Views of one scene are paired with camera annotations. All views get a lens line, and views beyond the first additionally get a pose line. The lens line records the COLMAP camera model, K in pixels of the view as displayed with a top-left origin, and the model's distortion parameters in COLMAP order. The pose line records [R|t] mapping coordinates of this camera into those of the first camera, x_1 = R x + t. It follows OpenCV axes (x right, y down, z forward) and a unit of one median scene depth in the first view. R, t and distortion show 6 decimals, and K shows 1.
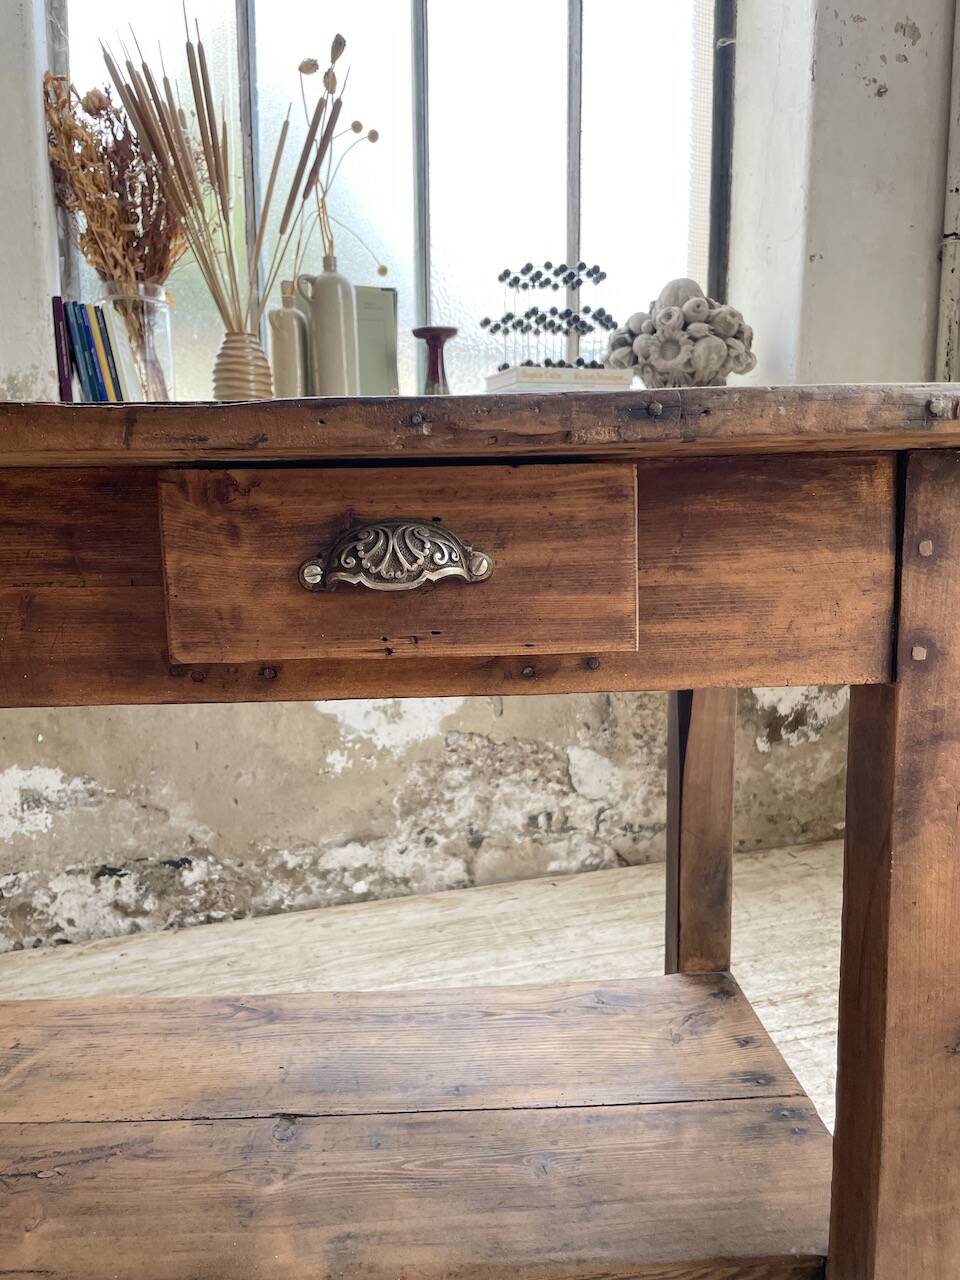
lens RADIAL K [[971.0, 0, 469.3], [0, 971.0, 645.3], [0, 0, 1]] dist [0.091331, -0.124361]
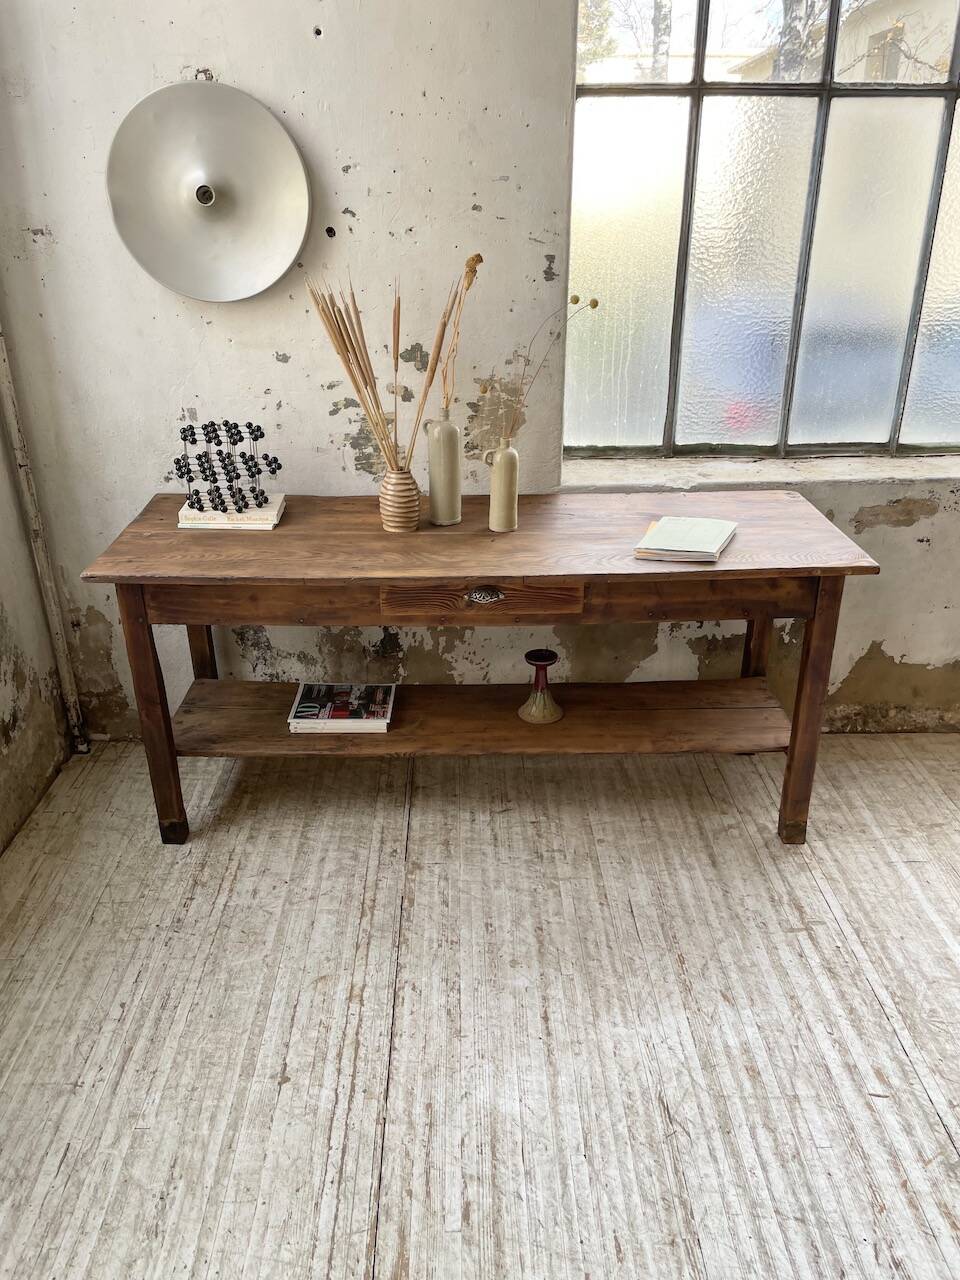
lens RADIAL K [[971.0, 0, 480.9], [0, 971.0, 641.2], [0, 0, 1]] dist [0.091331, -0.124361]
pose [[0.280274, -0.386321, 0.878750, -0.658329], [0.148249, 0.921878, 0.357998, -0.435376], [-0.948403, 0.029937, 0.315651, 0.003589]]
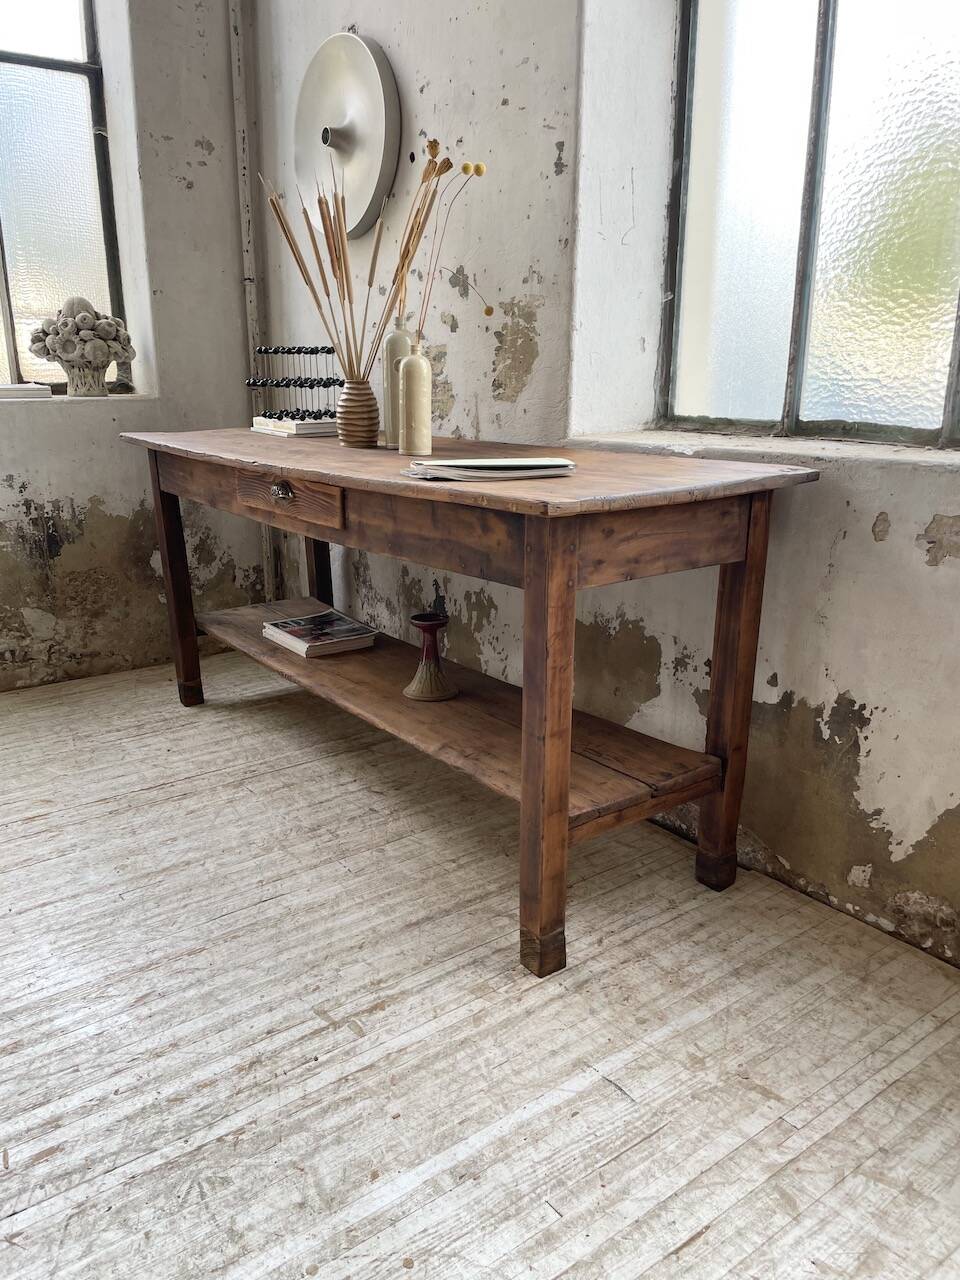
lens RADIAL K [[971.0, 0, 475.1], [0, 971.0, 646.4], [0, 0, 1]] dist [0.091331, -0.124361]
pose [[0.943110, -0.083664, 0.321781, 0.284243], [0.044430, 0.990855, 0.127405, -0.003472], [-0.329498, -0.105860, 0.938203, -0.757641]]
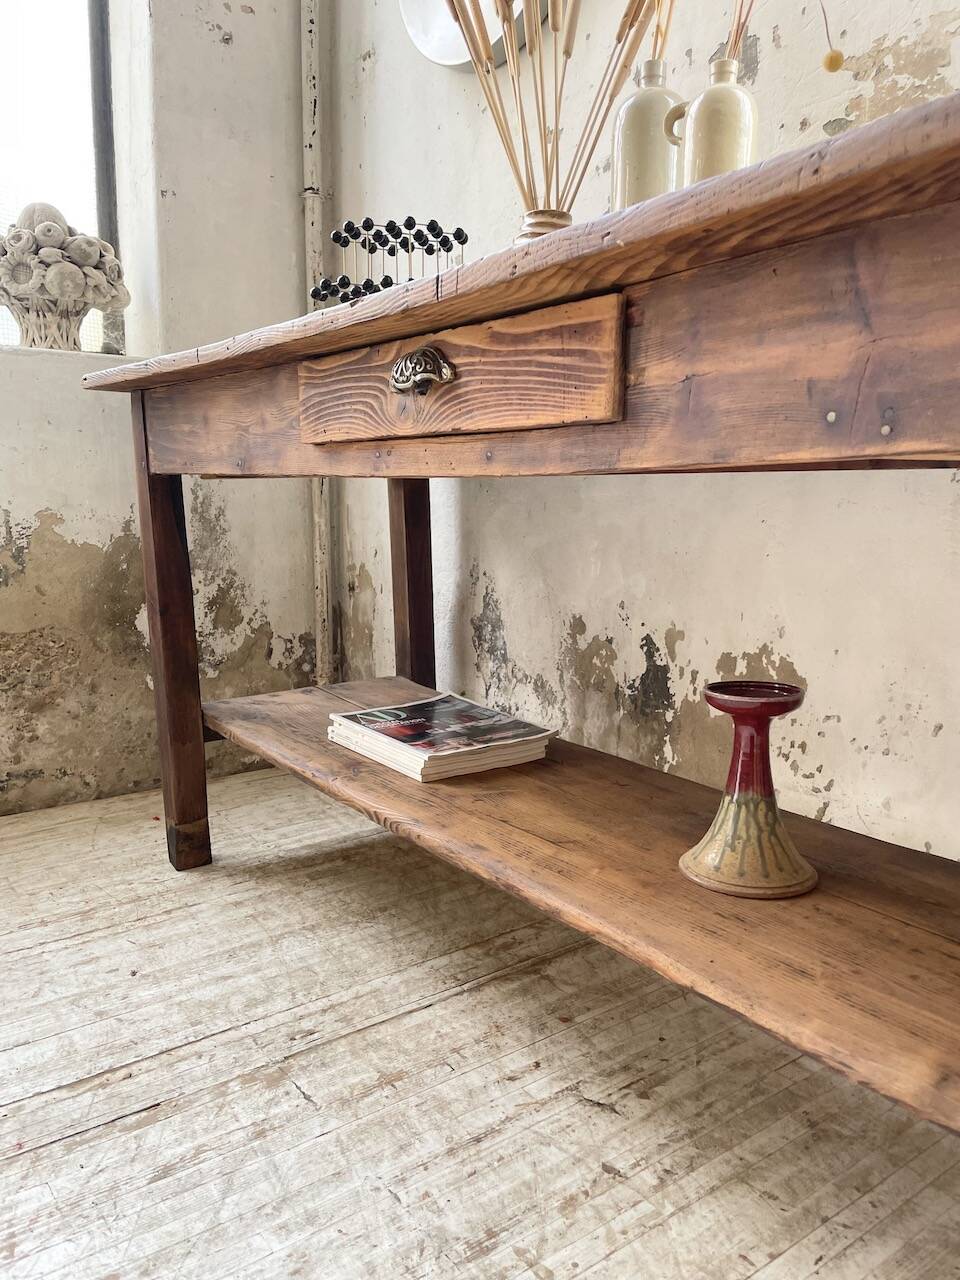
lens RADIAL K [[971.0, 0, 489.0], [0, 971.0, 634.9], [0, 0, 1]] dist [0.091331, -0.124361]
pose [[0.944743, -0.035123, 0.325924, 0.327606], [0.039219, 0.999213, -0.006005, 0.079750], [-0.325456, 0.018456, 0.945377, -0.054521]]
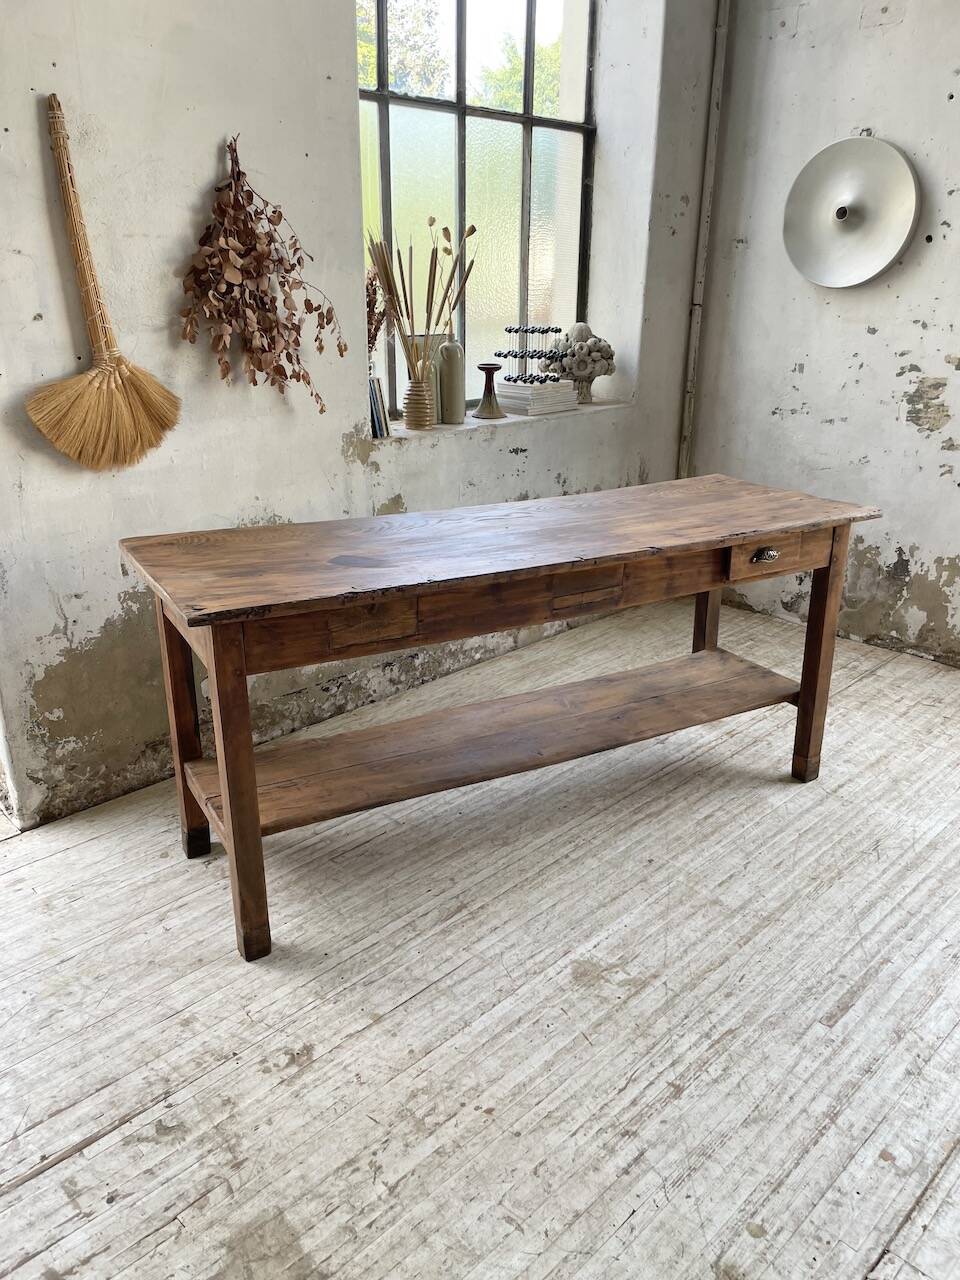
lens RADIAL K [[971.0, 0, 488.0], [0, 971.0, 648.4], [0, 0, 1]] dist [0.091331, -0.124361]
pose [[0.884608, -0.151450, 0.441058, -0.956390], [0.052458, 0.972109, 0.228589, -0.222856], [-0.463376, -0.179074, 0.867879, -0.737552]]
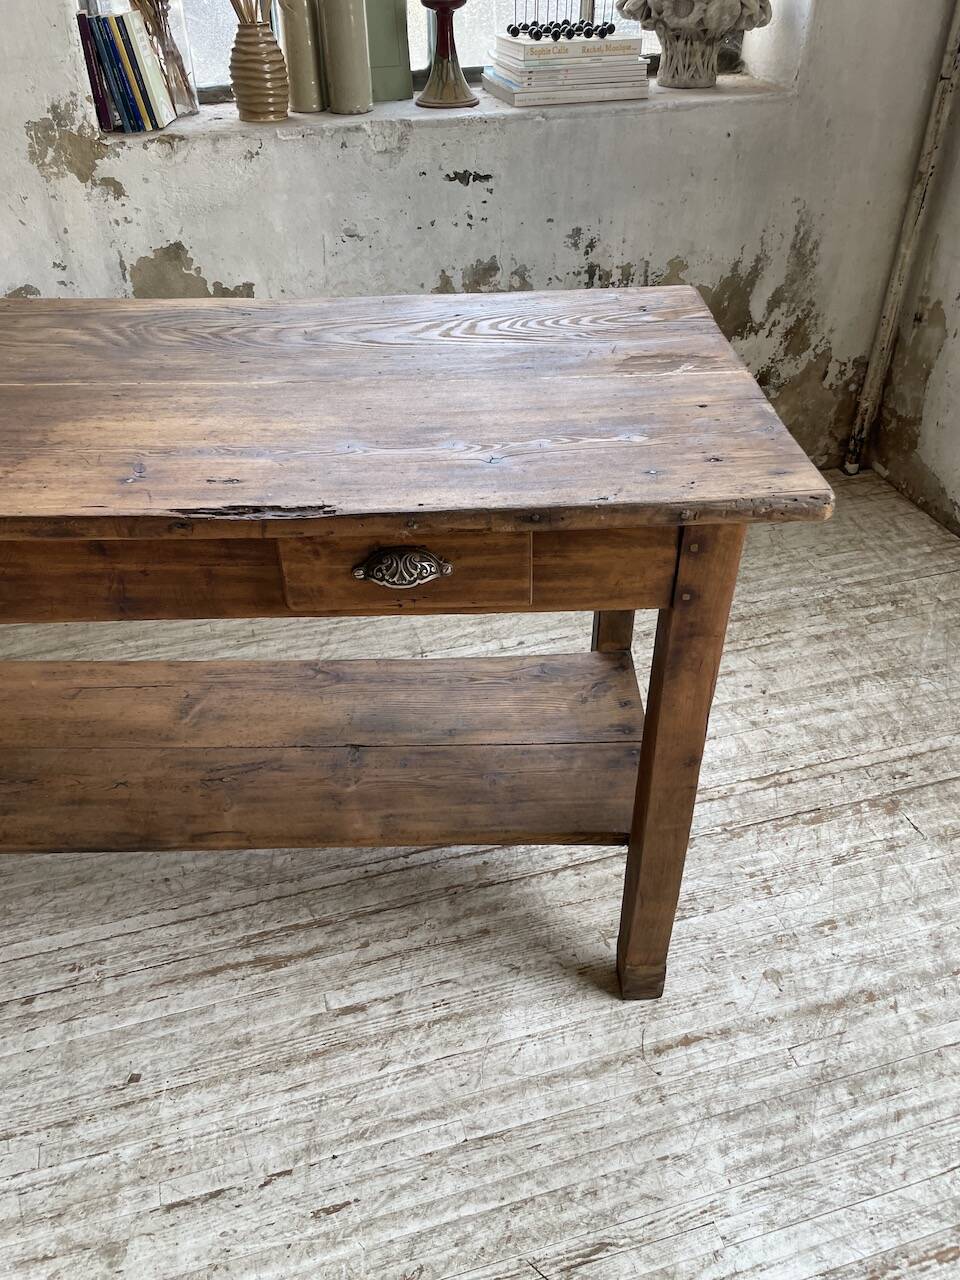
lens RADIAL K [[971.0, 0, 470.3], [0, 971.0, 648.9], [0, 0, 1]] dist [0.091331, -0.124361]
pose [[0.999580, 0.017420, -0.023146, 0.026704], [-0.004079, 0.875660, 0.482910, -0.226036], [0.028680, -0.482613, 0.875364, -0.192940]]
